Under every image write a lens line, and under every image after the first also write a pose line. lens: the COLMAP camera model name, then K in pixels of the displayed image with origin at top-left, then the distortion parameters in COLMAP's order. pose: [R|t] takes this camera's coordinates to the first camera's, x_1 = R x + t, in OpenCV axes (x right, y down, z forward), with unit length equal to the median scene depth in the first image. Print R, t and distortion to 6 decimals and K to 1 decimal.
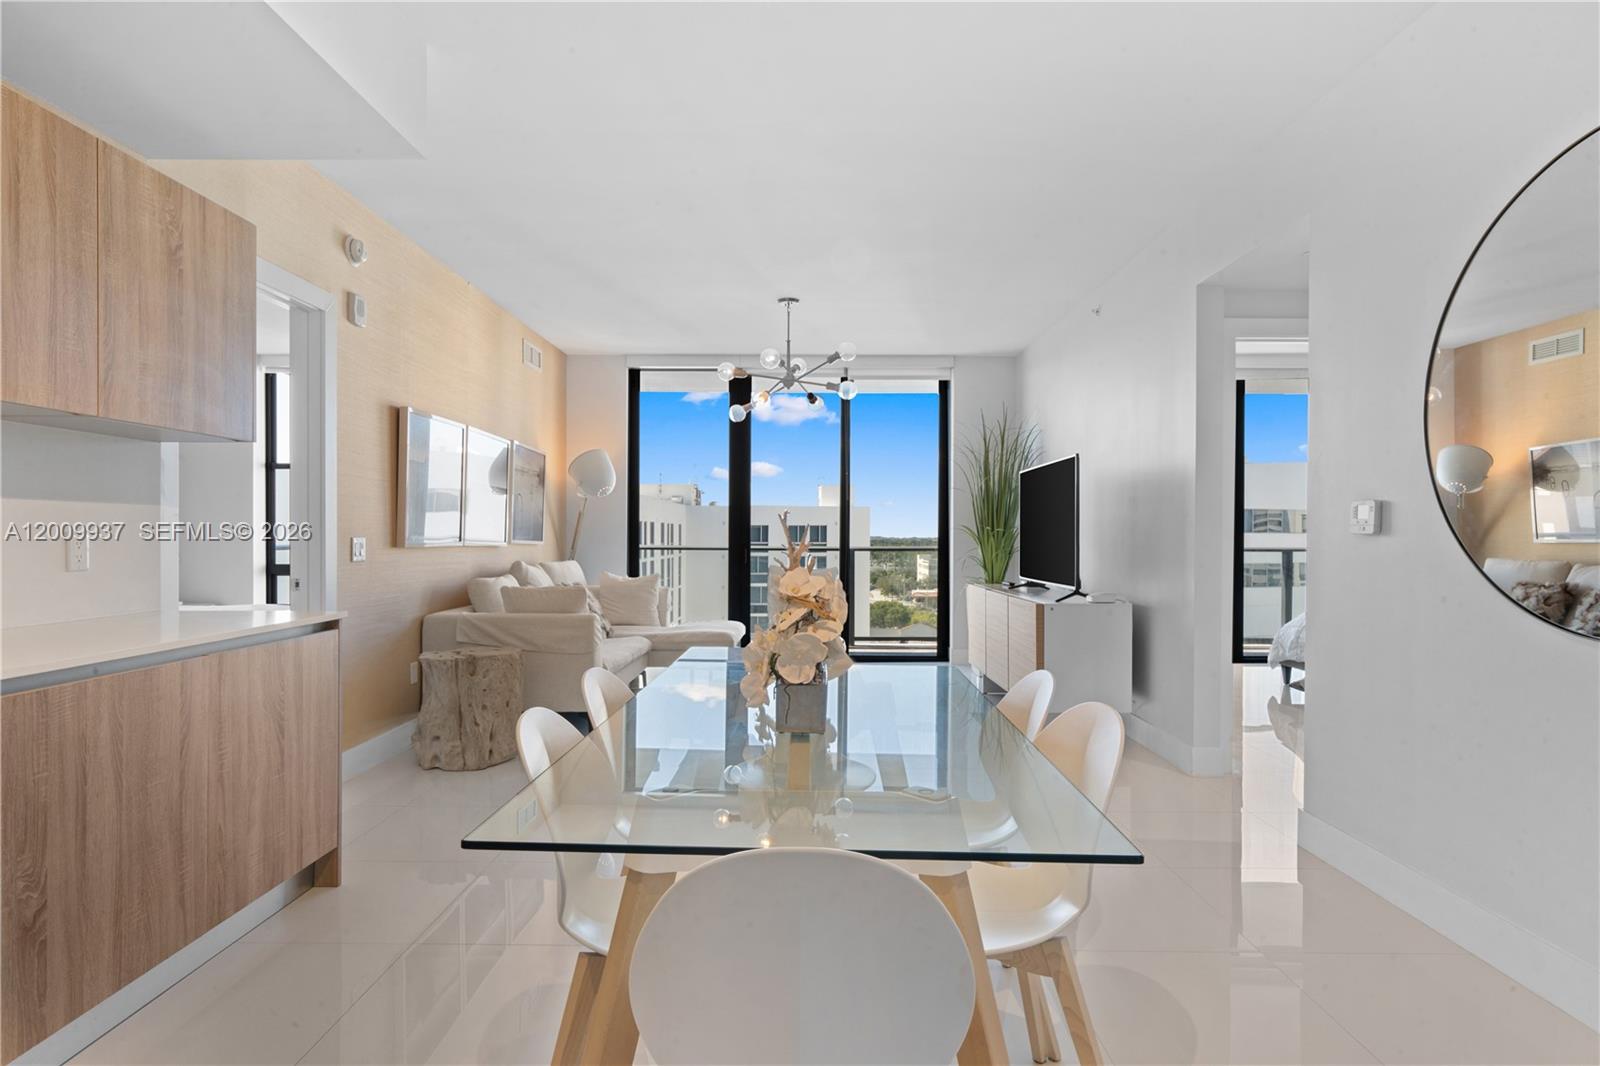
lens RADIAL K [[834.1, 0, 802.2], [0, 834.1, 540.8], [0, 0, 1]] dist [0.006595, -0.002929]
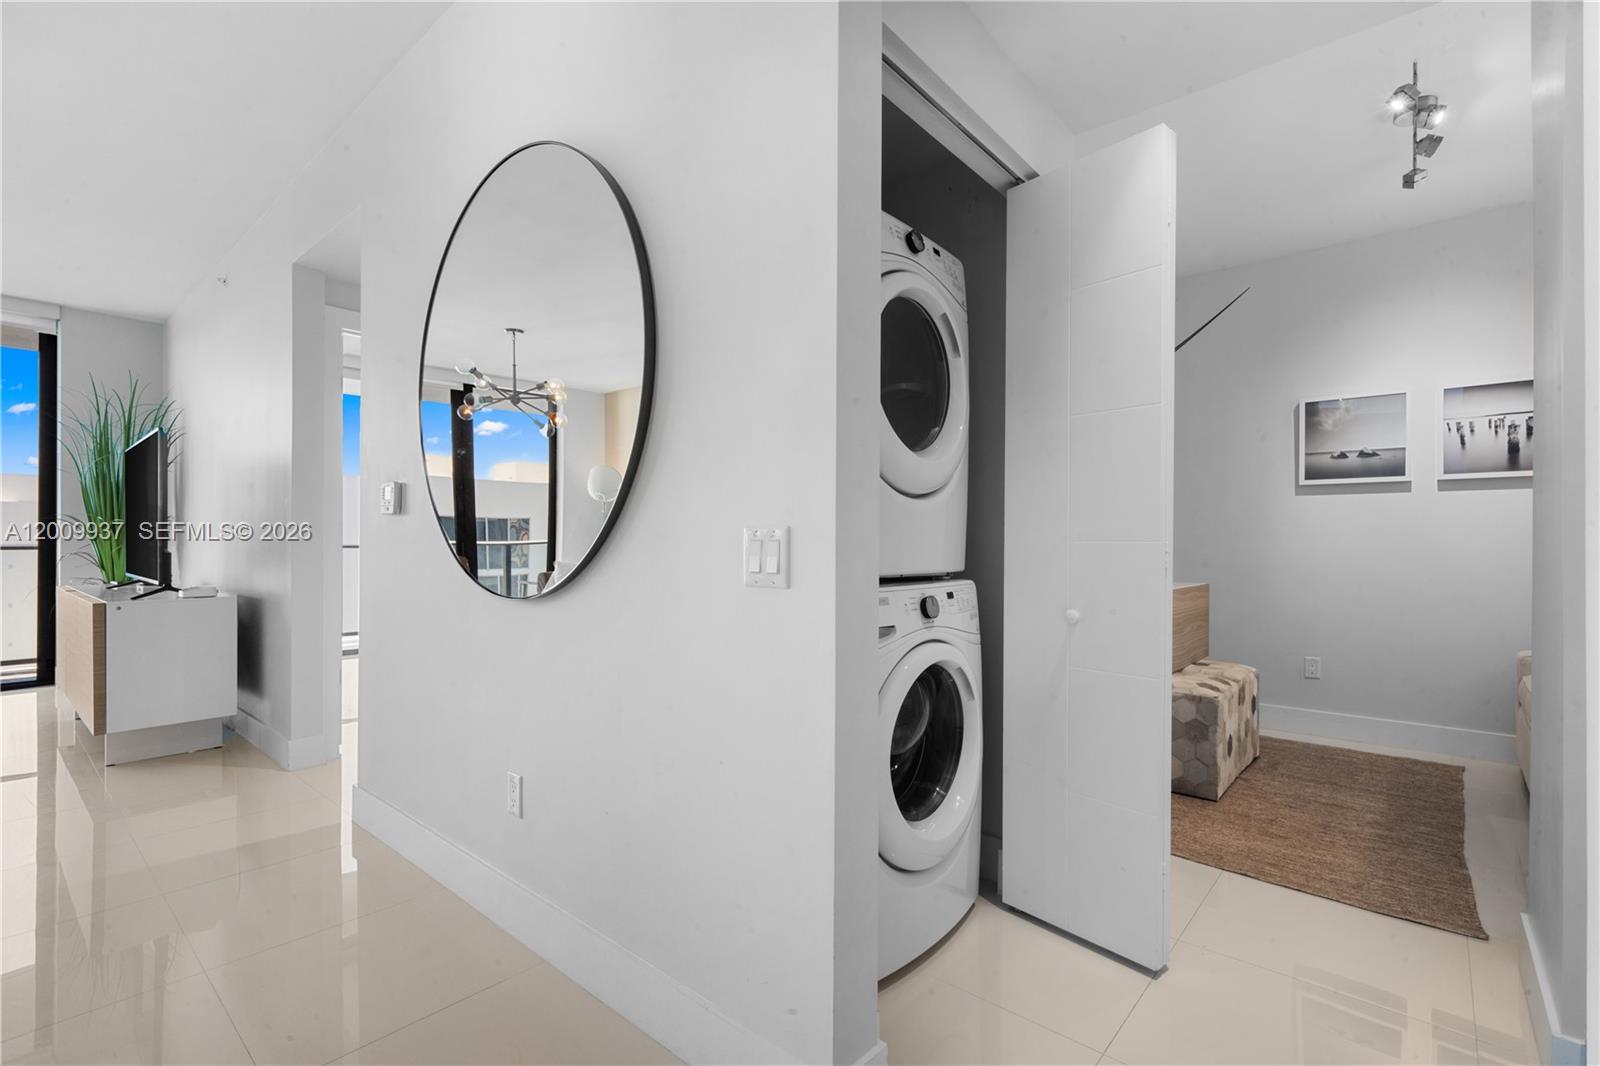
lens RADIAL K [[708.2, 0, 804.3], [0, 708.2, 535.8], [0, 0, 1]] dist [0.004229, -0.001311]
pose [[0.648383, -0.000206, 0.761315, 0.230236], [0.007263, 0.999956, -0.005916, 0.019634], [-0.761280, 0.009365, 0.648356, 0.015893]]
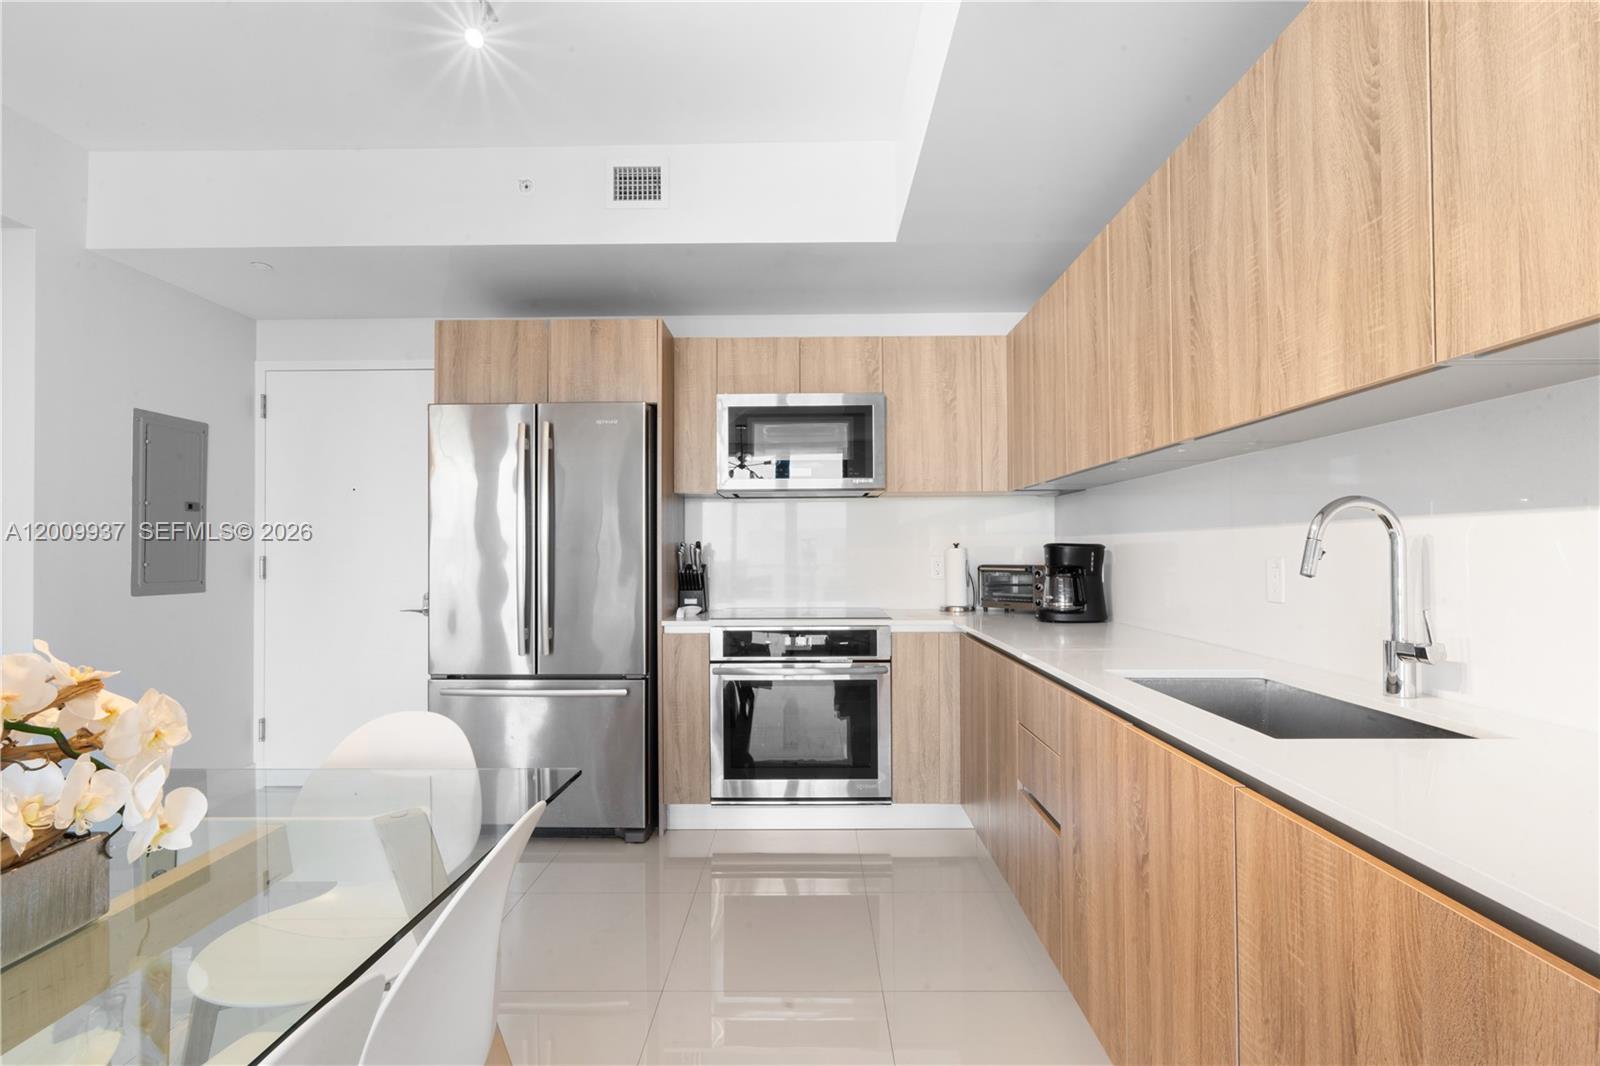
lens RADIAL K [[769.8, 0, 787.7], [0, 769.8, 542.5], [0, 0, 1]] dist [0.001805, -0.000446]
pose [[-0.999706, 0.002056, 0.024169, -0.223125], [0.001967, 0.999991, -0.003702, -0.013048], [-0.024176, -0.003653, -0.999701, 0.660935]]
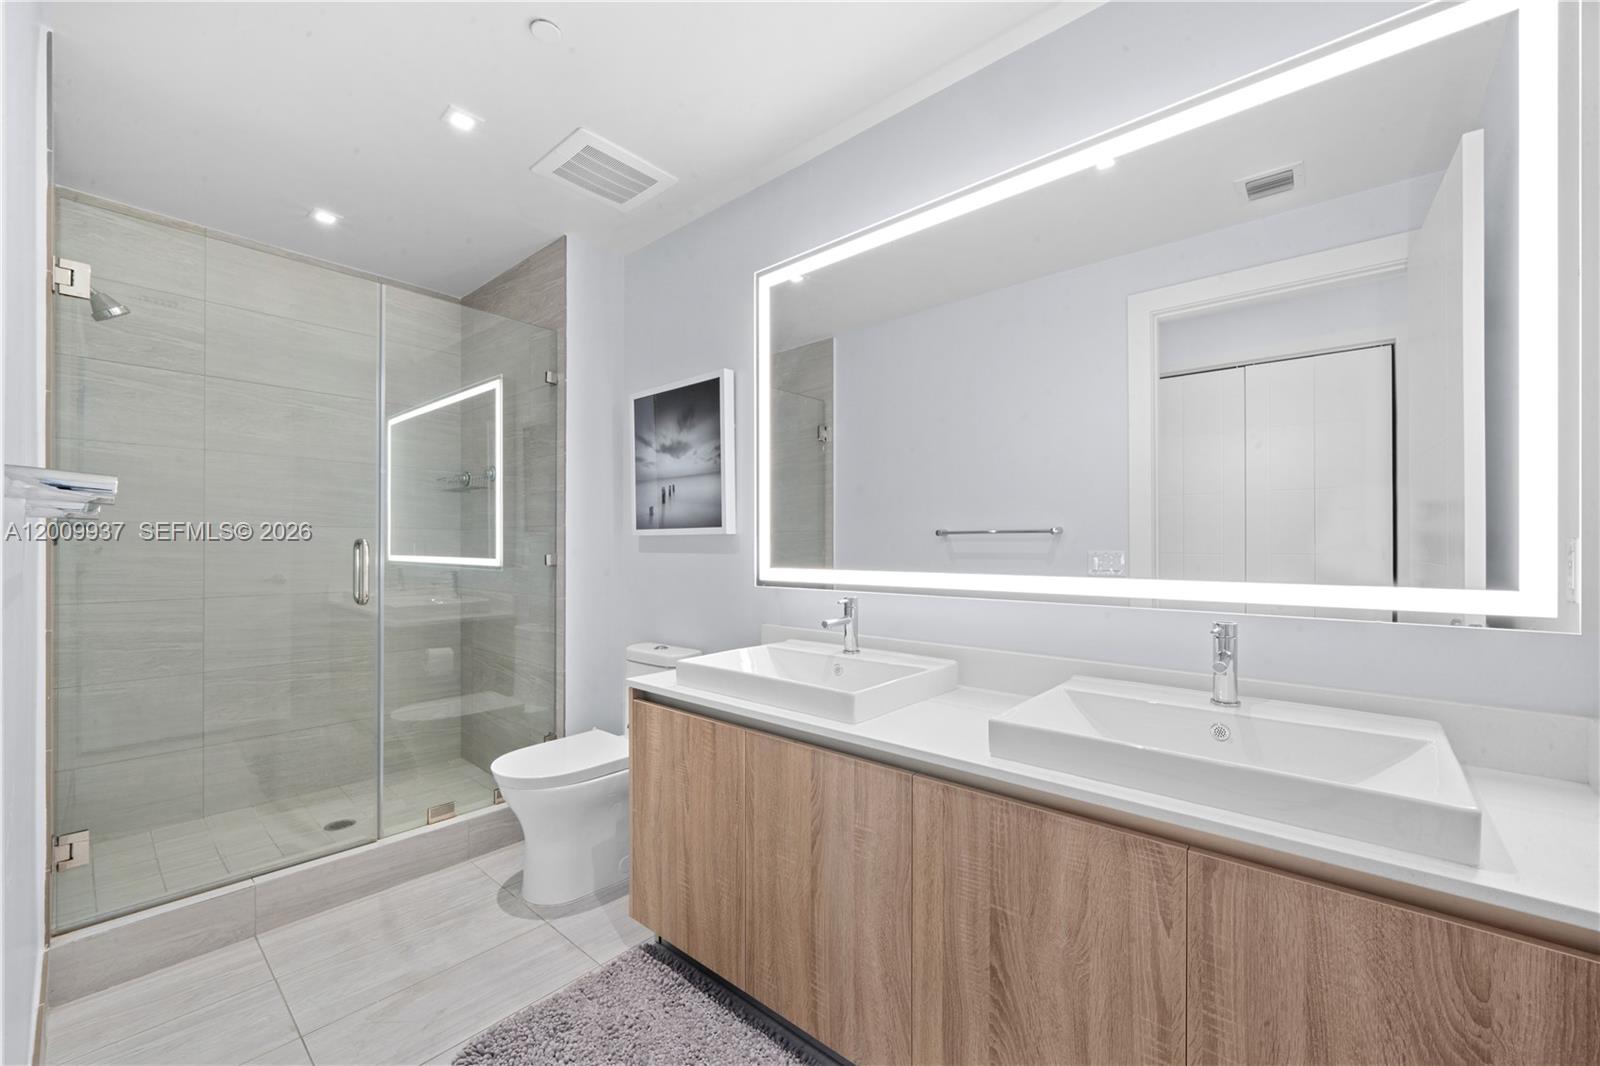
lens RADIAL K [[639.9, 0, 797.9], [0, 639.9, 540.9], [0, 0, 1]] dist [0.001976, -0.001038]
pose [[-0.655449, -0.005123, -0.755222, -0.185915], [-0.007503, 0.999972, -0.000272, -0.337122], [0.755202, 0.005488, -0.655469, 0.323467]]
